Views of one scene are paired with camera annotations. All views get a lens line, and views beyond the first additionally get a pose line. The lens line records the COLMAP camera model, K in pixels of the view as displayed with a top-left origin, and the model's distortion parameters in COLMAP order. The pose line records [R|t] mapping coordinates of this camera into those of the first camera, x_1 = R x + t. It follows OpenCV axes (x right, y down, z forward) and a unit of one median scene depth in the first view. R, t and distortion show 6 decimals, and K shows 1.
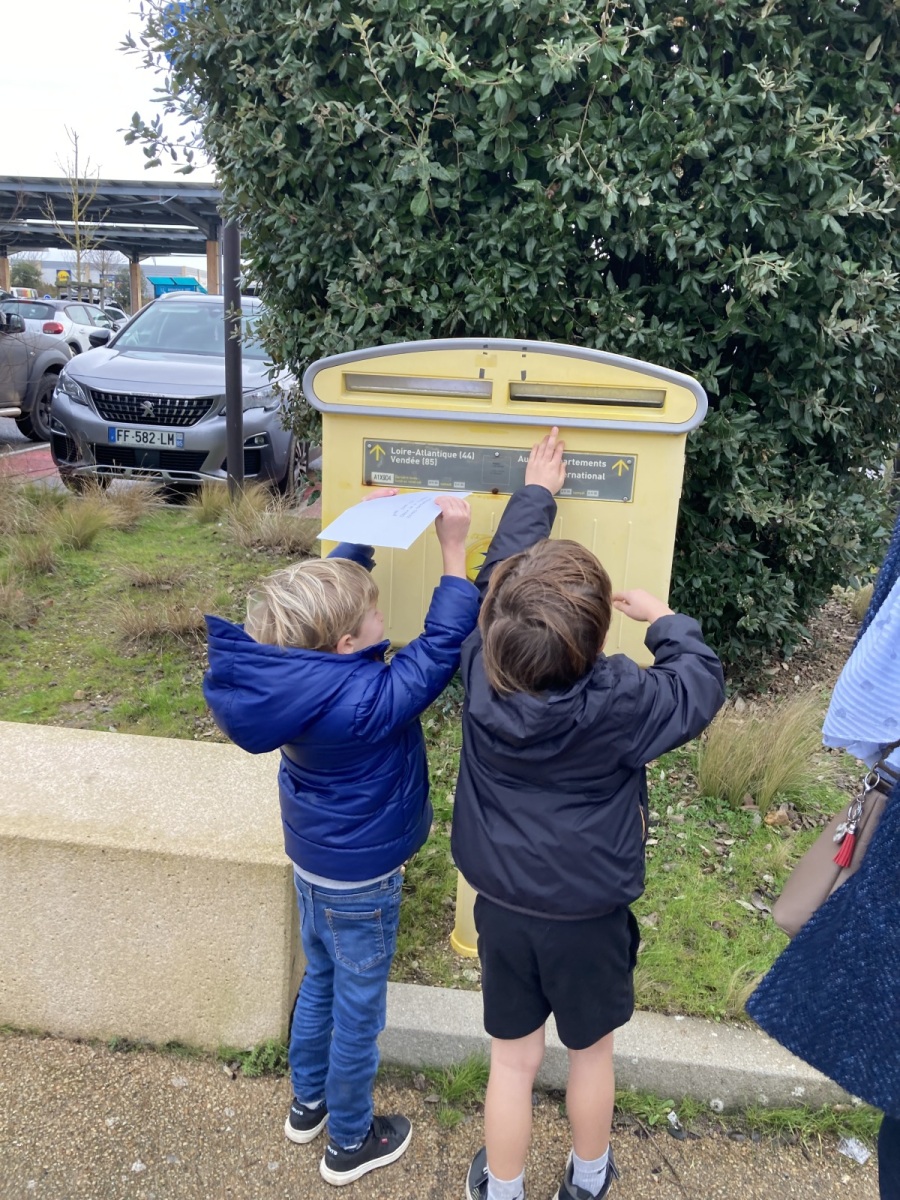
lens RADIAL K [[982.5, 0, 445.3], [0, 982.5, 596.0], [0, 0, 1]] dist [0.000049, 0.011572]
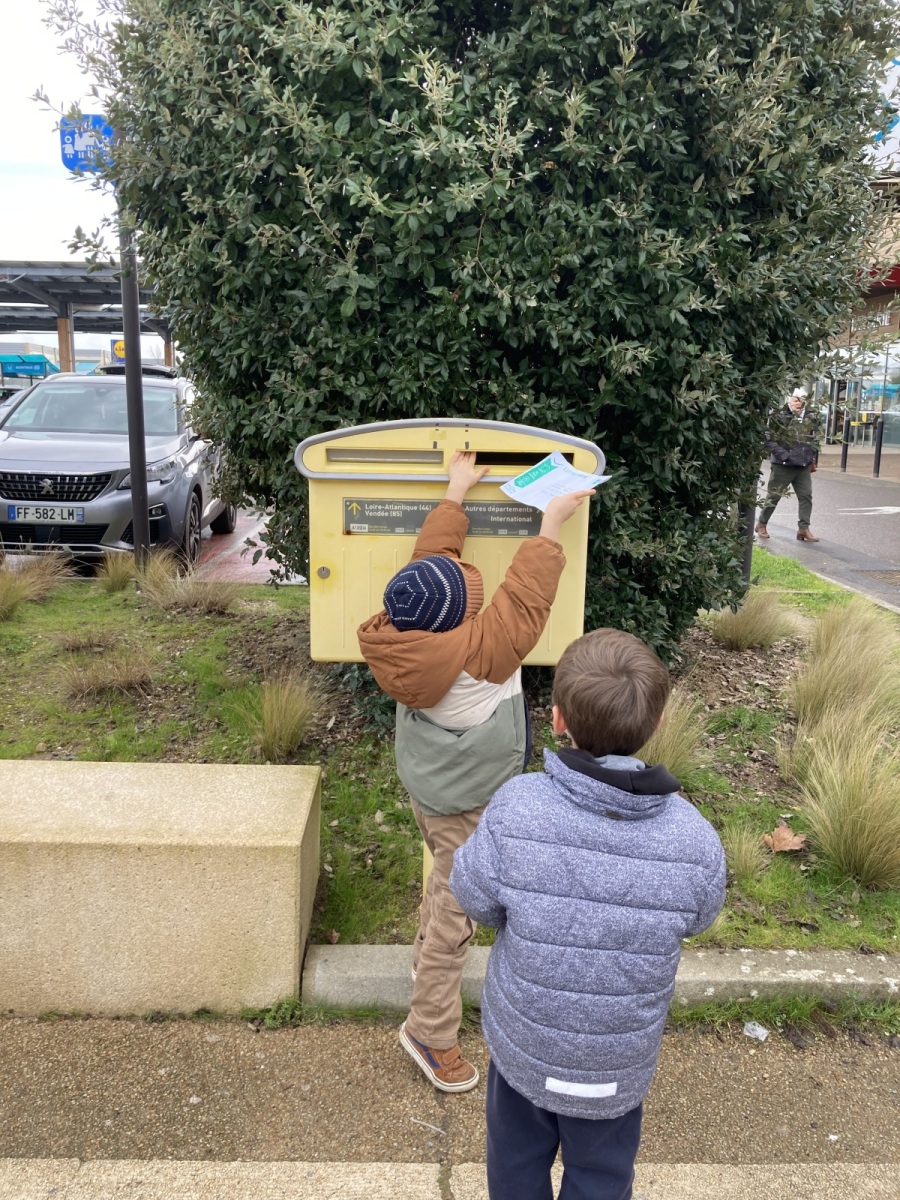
lens RADIAL K [[989.9, 0, 426.9], [0, 989.9, 595.7], [0, 0, 1]] dist [0.046775, -0.076911]
pose [[0.991166, -0.052088, 0.121971, -0.097427], [0.060165, 0.996167, -0.063500, 0.037850], [-0.118196, 0.070278, 0.990500, -0.195189]]
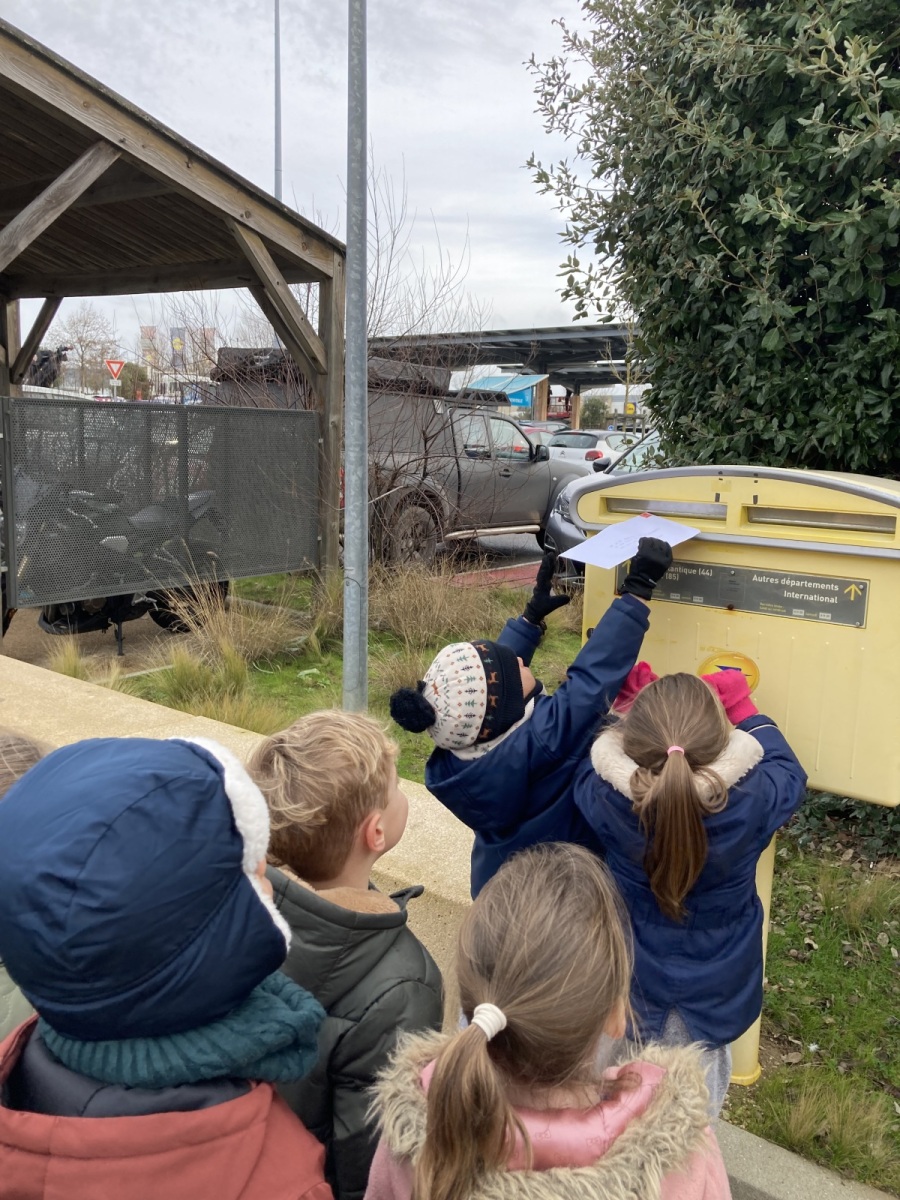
lens RADIAL K [[977.8, 0, 463.6], [0, 977.8, 599.6], [0, 0, 1]] dist [-0.004218, 0.032306]
pose [[0.865451, 0.061078, -0.497257, 0.224225], [-0.119031, 0.989188, -0.085666, 0.005417], [0.486648, 0.133328, 0.863364, -0.027147]]
